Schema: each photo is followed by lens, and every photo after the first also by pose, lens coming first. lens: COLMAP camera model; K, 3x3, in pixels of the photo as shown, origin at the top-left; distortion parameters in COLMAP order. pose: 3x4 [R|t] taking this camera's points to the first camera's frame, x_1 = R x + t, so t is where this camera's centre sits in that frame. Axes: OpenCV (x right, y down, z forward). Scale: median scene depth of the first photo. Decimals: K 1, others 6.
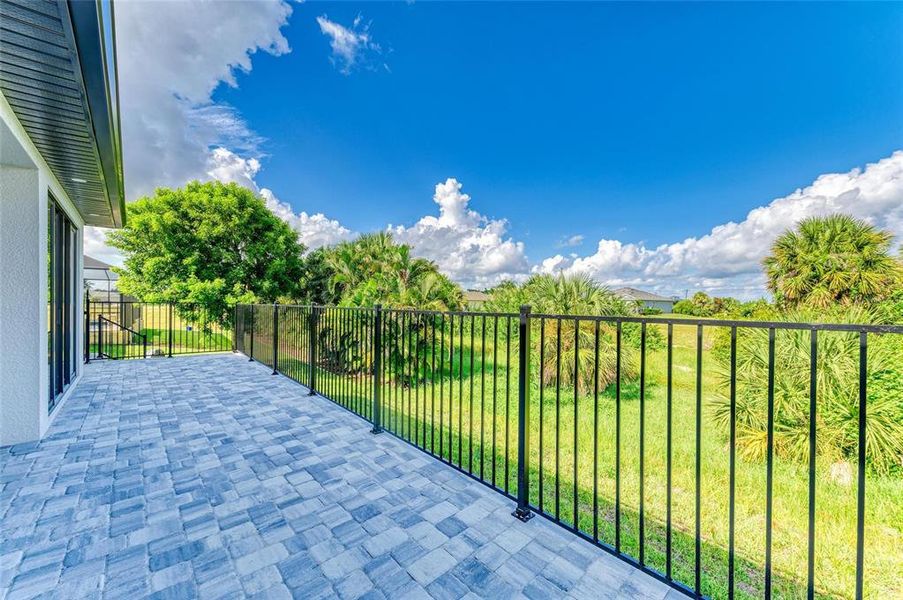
lens RADIAL K [[358.0, 0, 453.2], [0, 358.0, 303.2], [0, 0, 1]] dist [0.014328, -0.000421]
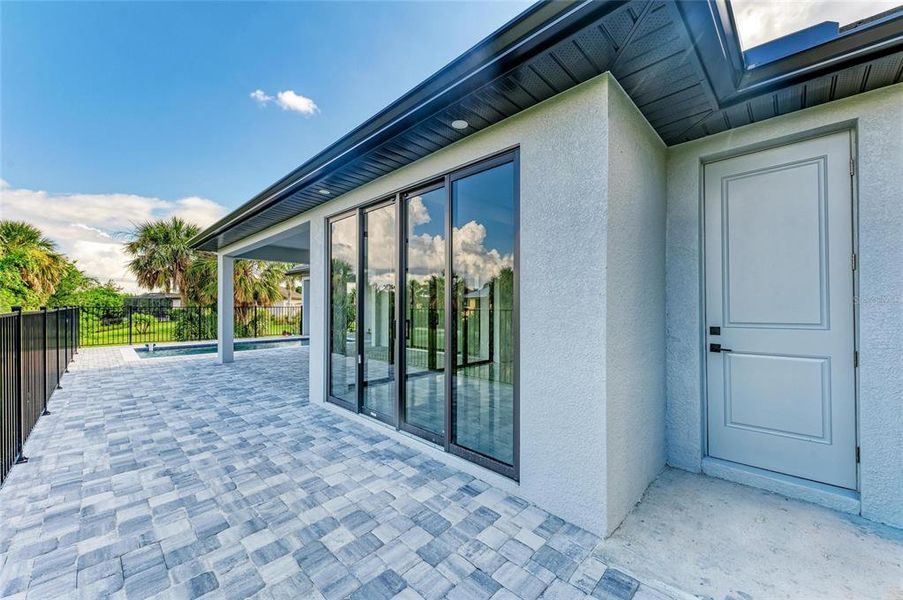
lens RADIAL K [[358.0, 0, 453.2], [0, 358.0, 303.2], [0, 0, 1]] dist [0.014328, -0.000421]
pose [[-0.998333, 0.000047, -0.057719, -1.285103], [0.000094, 1.000000, -0.000820, -0.014165], [0.057719, -0.000824, -0.998333, 1.956804]]
